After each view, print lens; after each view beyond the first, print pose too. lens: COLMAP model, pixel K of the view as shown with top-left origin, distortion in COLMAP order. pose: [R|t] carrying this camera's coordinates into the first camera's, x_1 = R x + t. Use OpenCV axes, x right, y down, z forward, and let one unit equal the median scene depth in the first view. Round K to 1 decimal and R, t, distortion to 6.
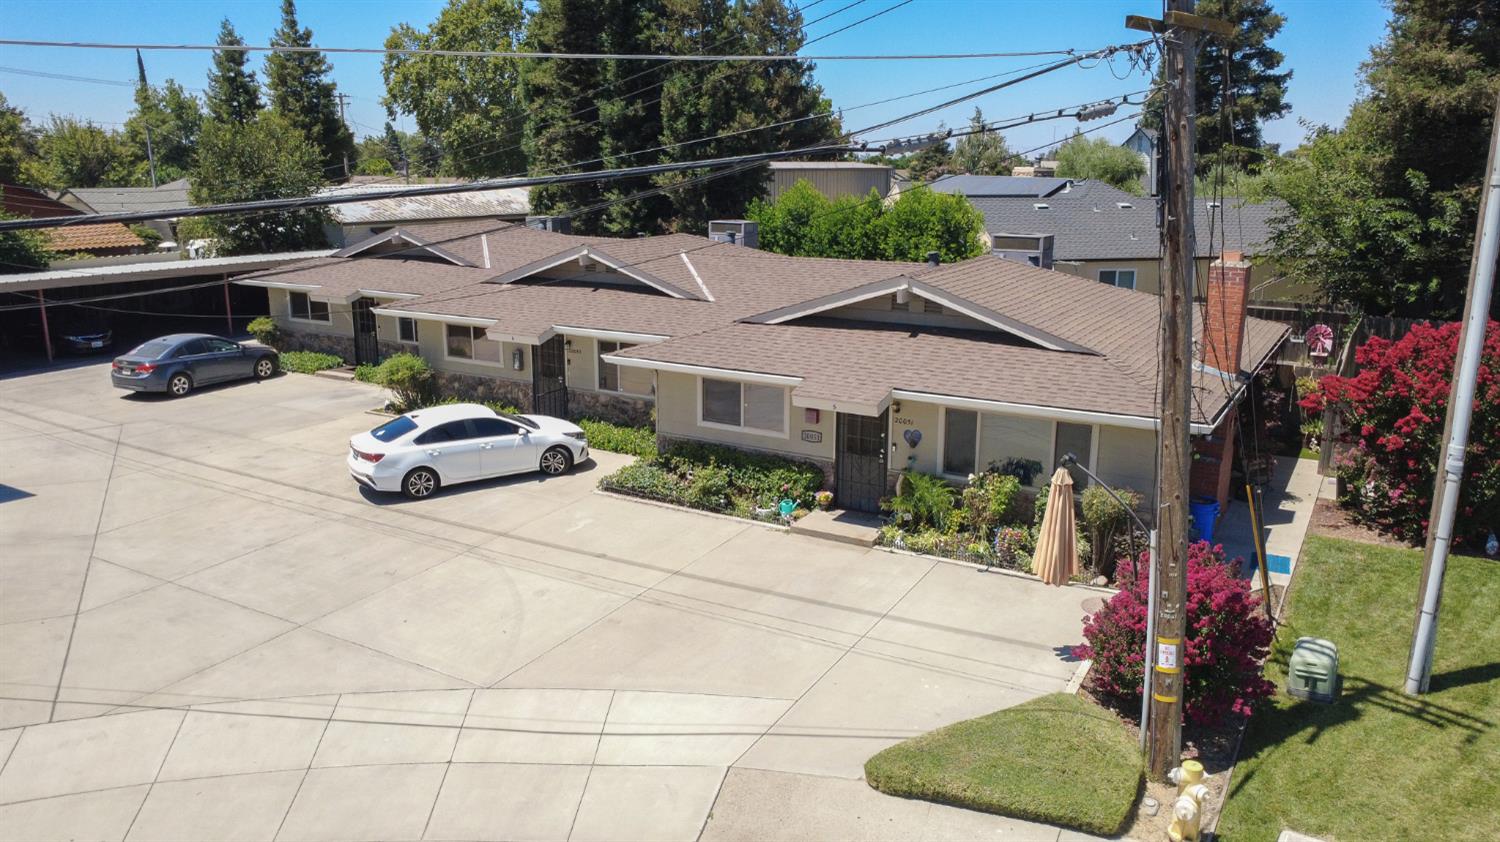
lens RADIAL K [[1095.9, 0, 749.2], [0, 1095.9, 423.5], [0, 0, 1]] dist [0.000036, 0.002626]
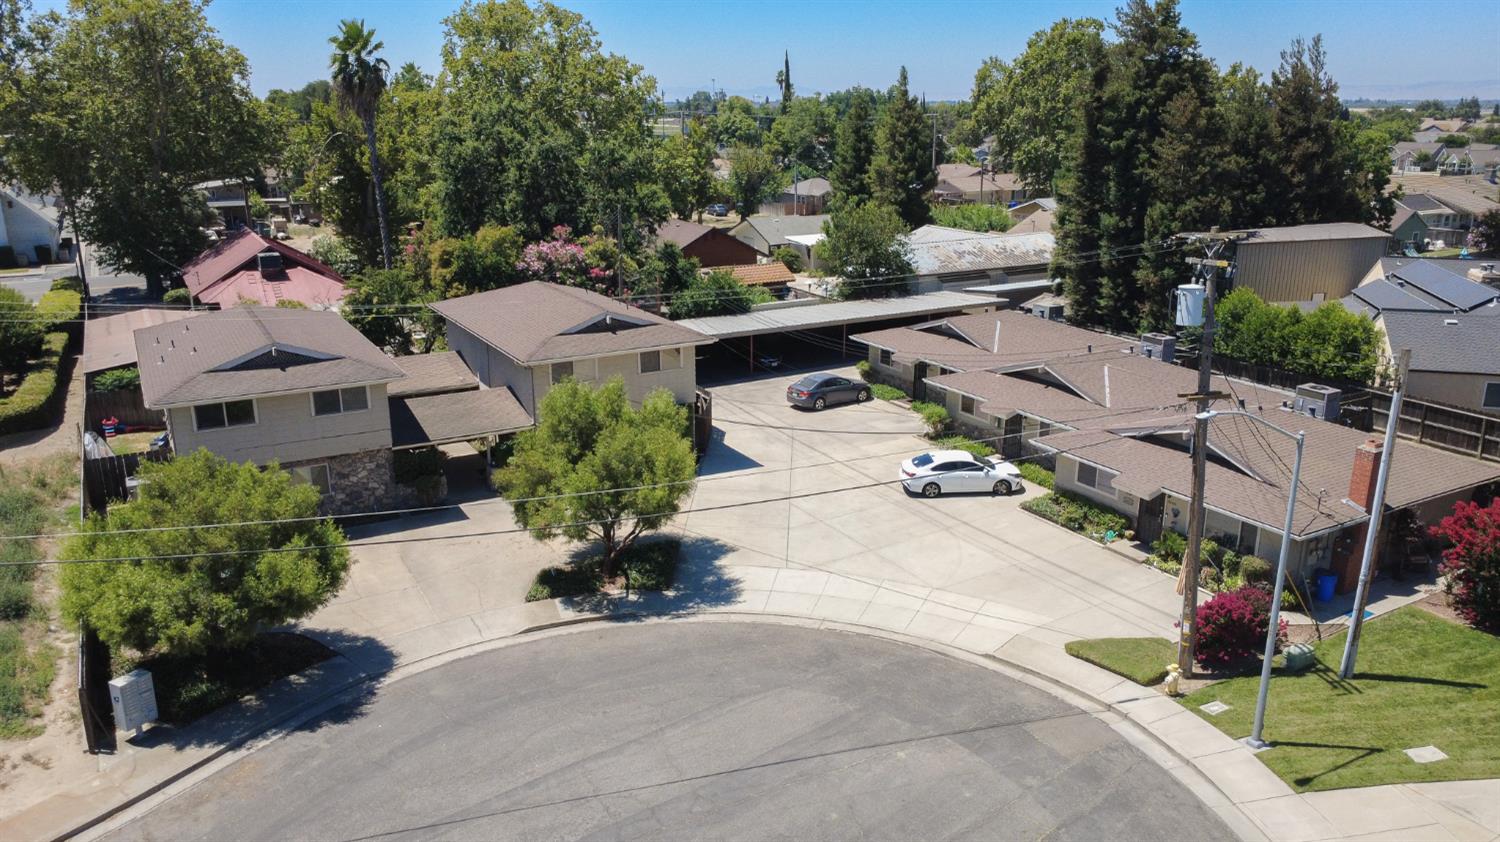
lens RADIAL K [[1095.9, 0, 749.2], [0, 1095.9, 423.5], [0, 0, 1]] dist [0.000036, 0.002626]
pose [[0.872553, 0.132621, -0.470174, 0.281094], [-0.108324, 0.991011, 0.078505, -0.155875], [0.476359, -0.017569, 0.879075, -0.770942]]
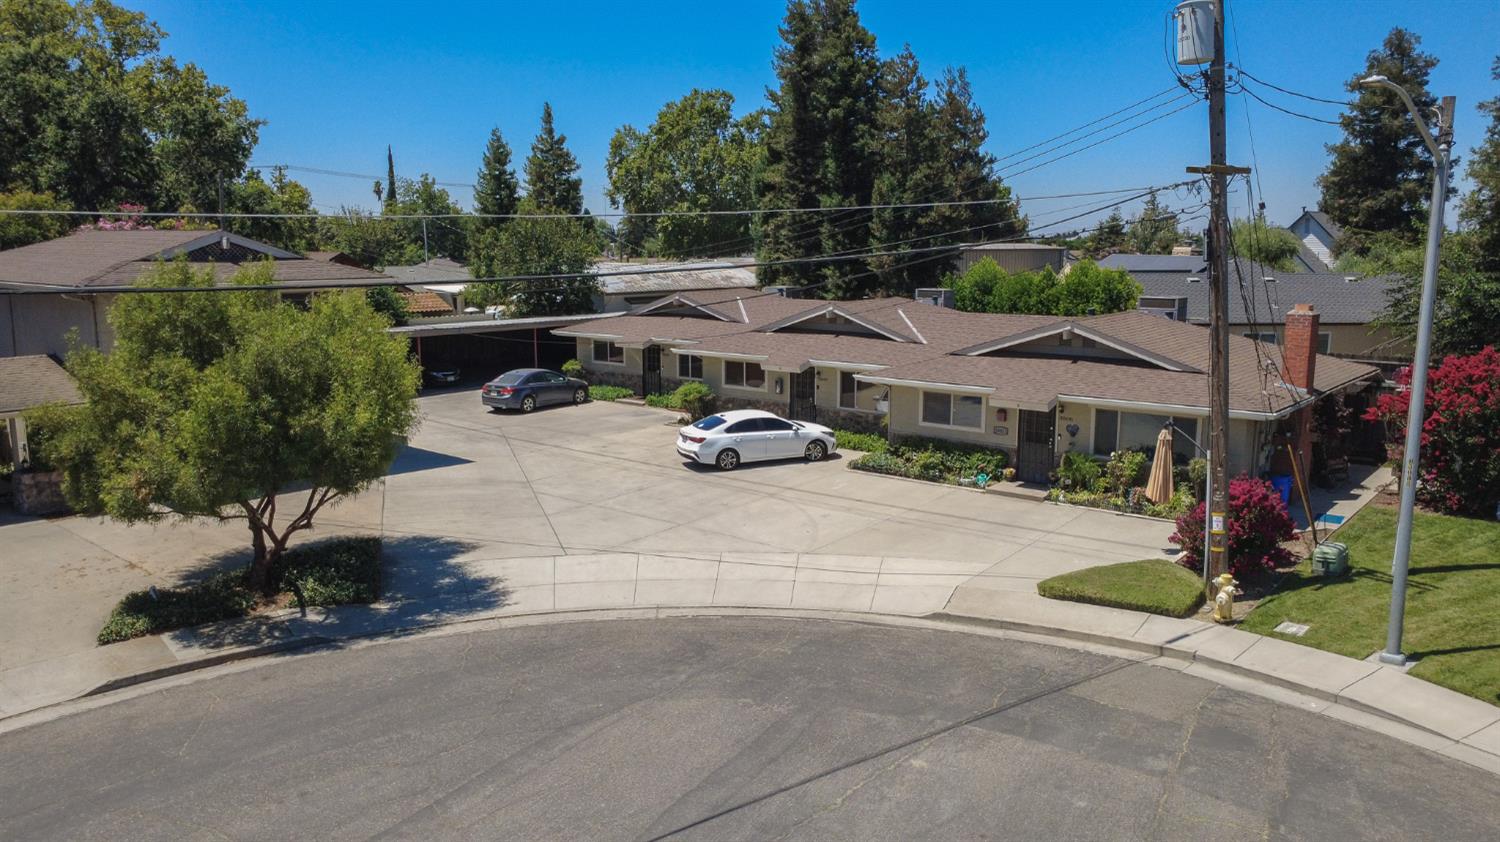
lens RADIAL K [[1095.9, 0, 749.2], [0, 1095.9, 423.5], [0, 0, 1]] dist [0.000036, 0.002626]
pose [[0.988310, 0.021722, -0.150901, -0.041507], [-0.032477, 0.997076, -0.069177, 0.088299], [0.148957, 0.073269, 0.986125, -0.371066]]
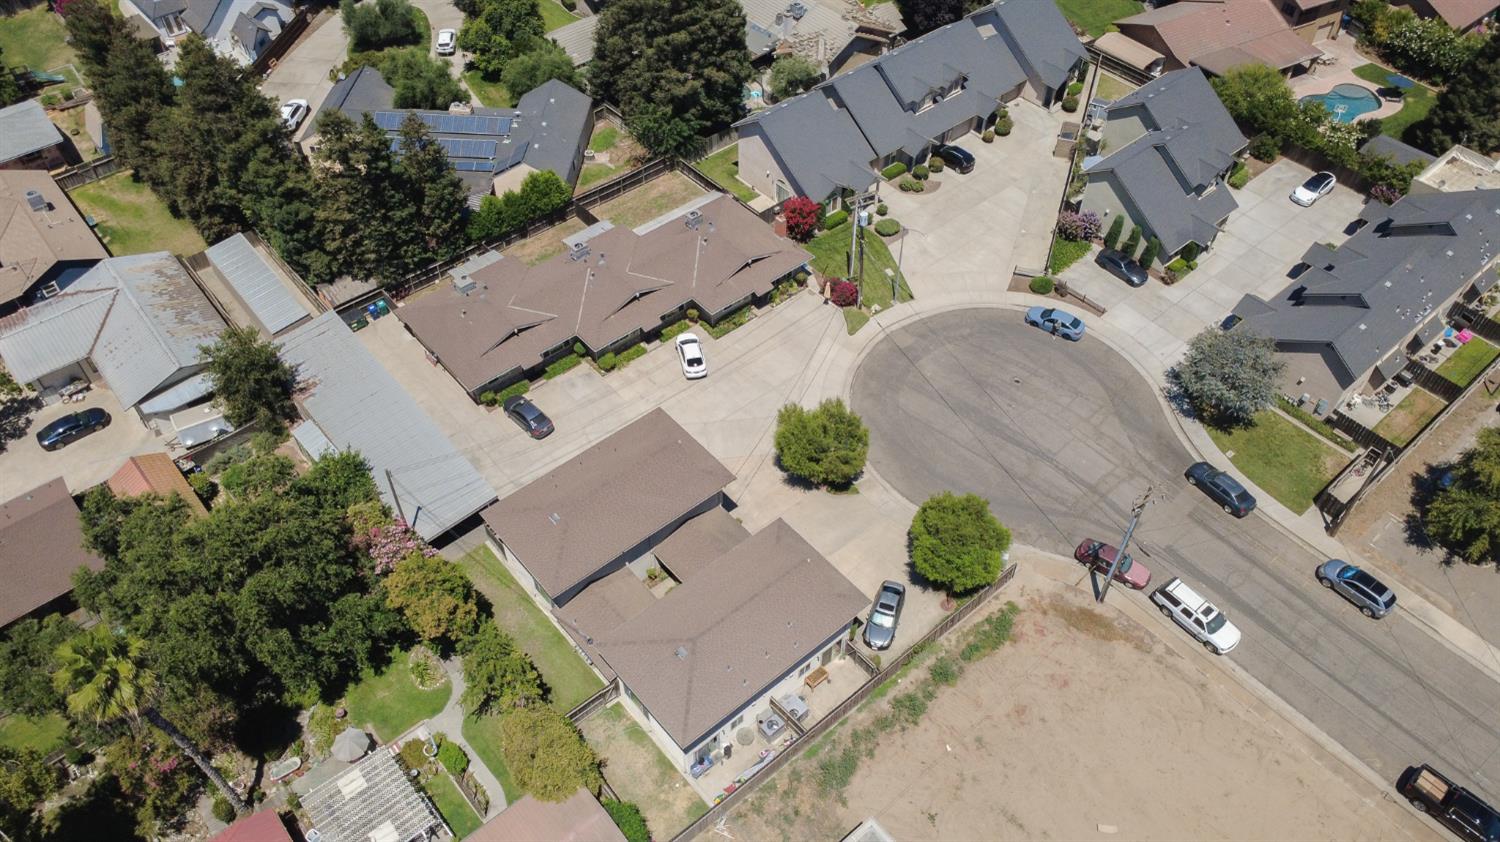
lens RADIAL K [[1095.9, 0, 749.2], [0, 1095.9, 423.5], [0, 0, 1]] dist [0.000036, 0.002626]
pose [[0.319783, -0.700996, 0.637451, -2.461891], [0.219183, 0.709259, 0.670008, -2.048647], [-0.921790, -0.074539, 0.380456, -0.588199]]
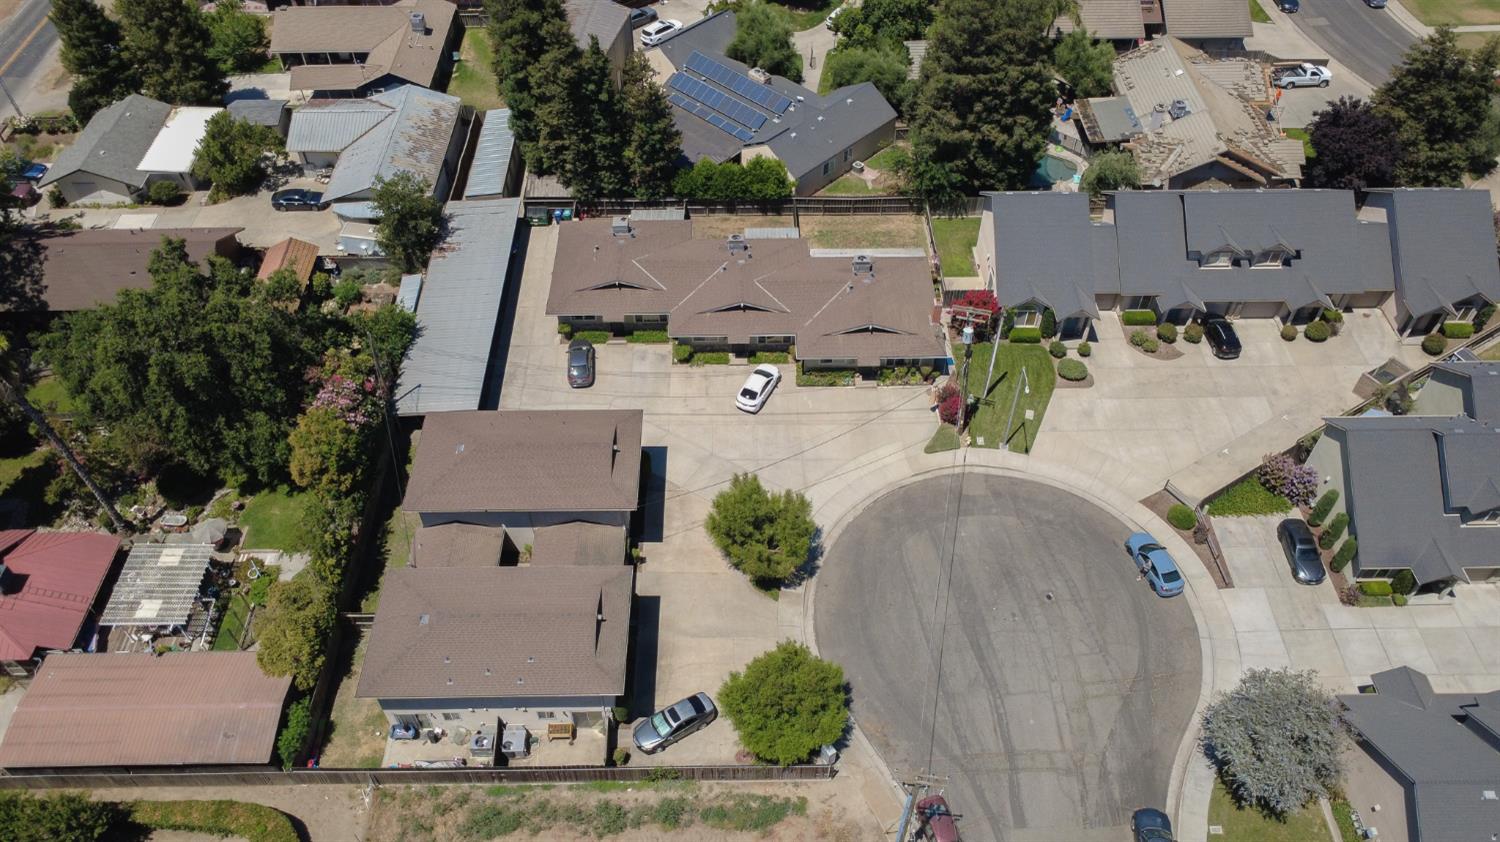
lens RADIAL K [[1095.9, 0, 749.2], [0, 1095.9, 423.5], [0, 0, 1]] dist [0.000036, 0.002626]
pose [[0.849833, -0.391561, 0.352795, -1.401643], [0.124615, 0.799673, 0.587363, -1.755464], [-0.512109, -0.455196, 0.728382, -1.464446]]
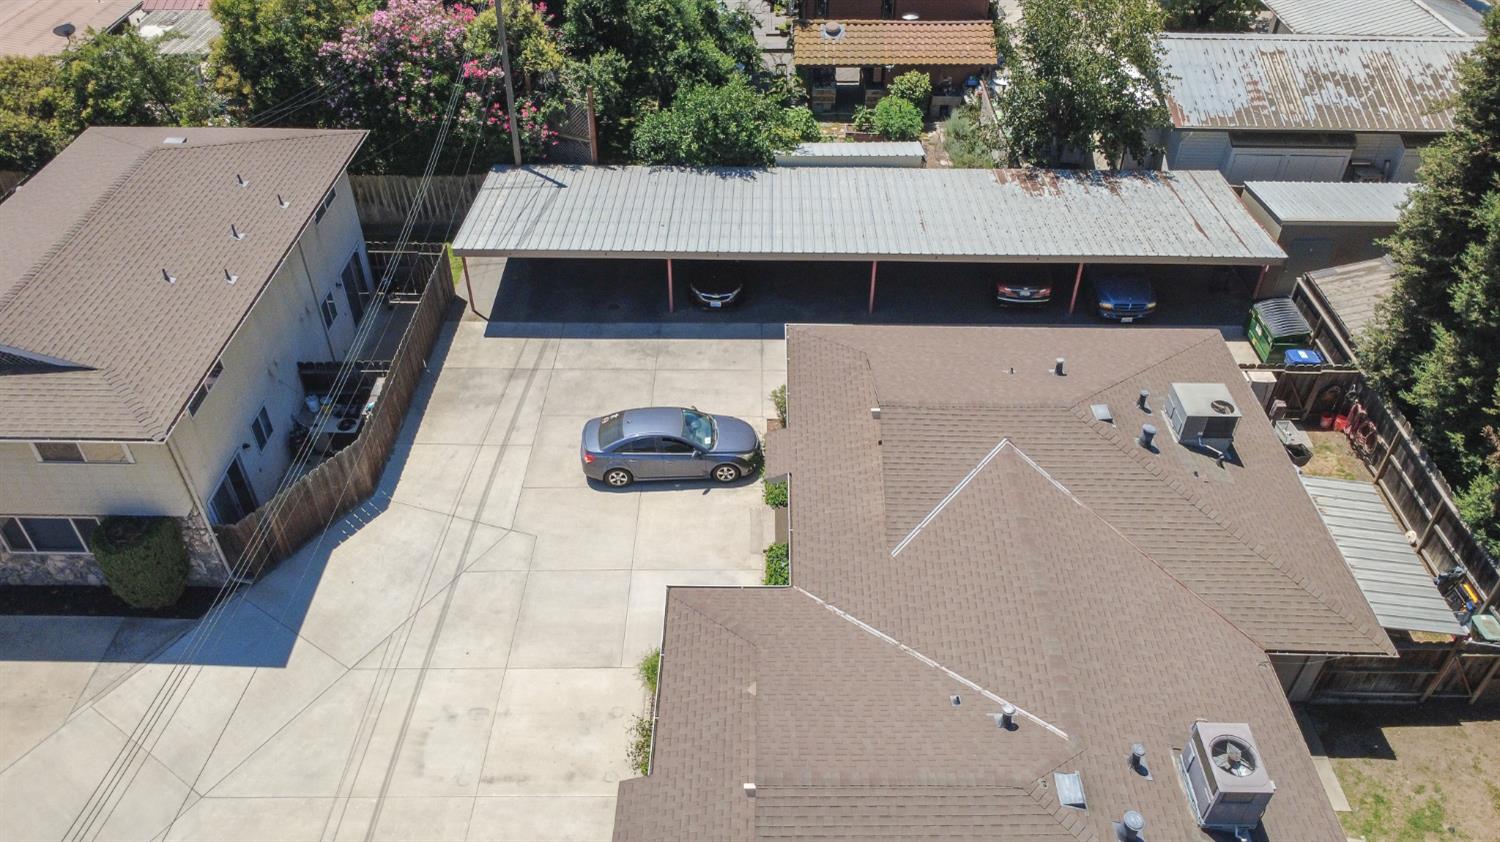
lens RADIAL K [[1095.9, 0, 749.2], [0, 1095.9, 423.5], [0, 0, 1]] dist [0.000036, 0.002626]
pose [[0.500312, 0.548183, -0.670212, 0.170168], [-0.202483, 0.826667, 0.524998, -0.693406], [0.841837, -0.126956, 0.524589, 0.706867]]
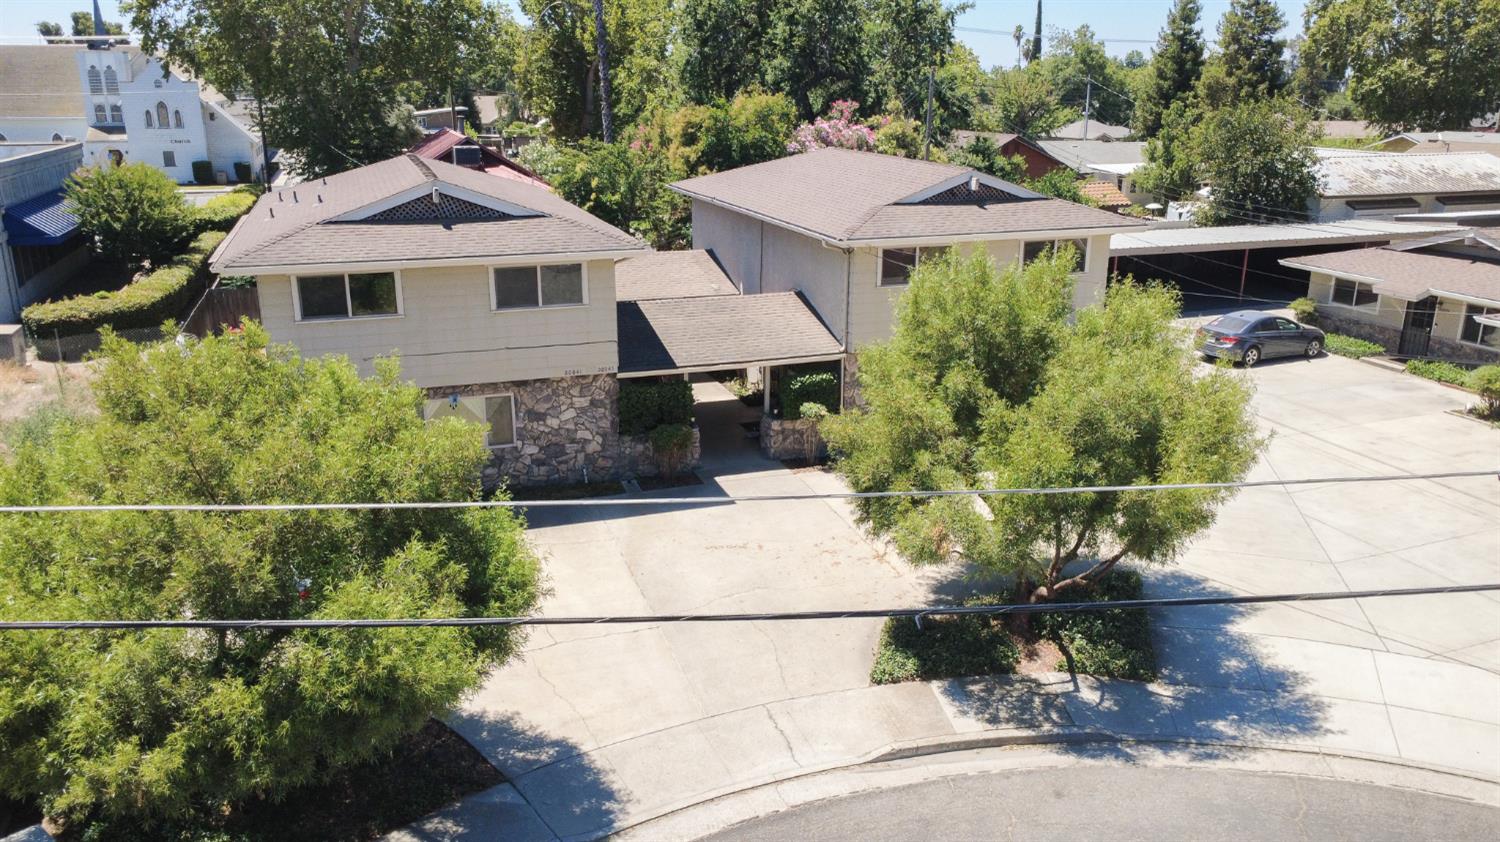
lens RADIAL K [[1095.9, 0, 749.2], [0, 1095.9, 423.5], [0, 0, 1]] dist [0.000036, 0.002626]
pose [[0.771272, 0.188822, -0.607854, -0.242843], [-0.148376, 0.982011, 0.116784, -0.025625], [0.618971, 0.000118, 0.785414, -0.293526]]
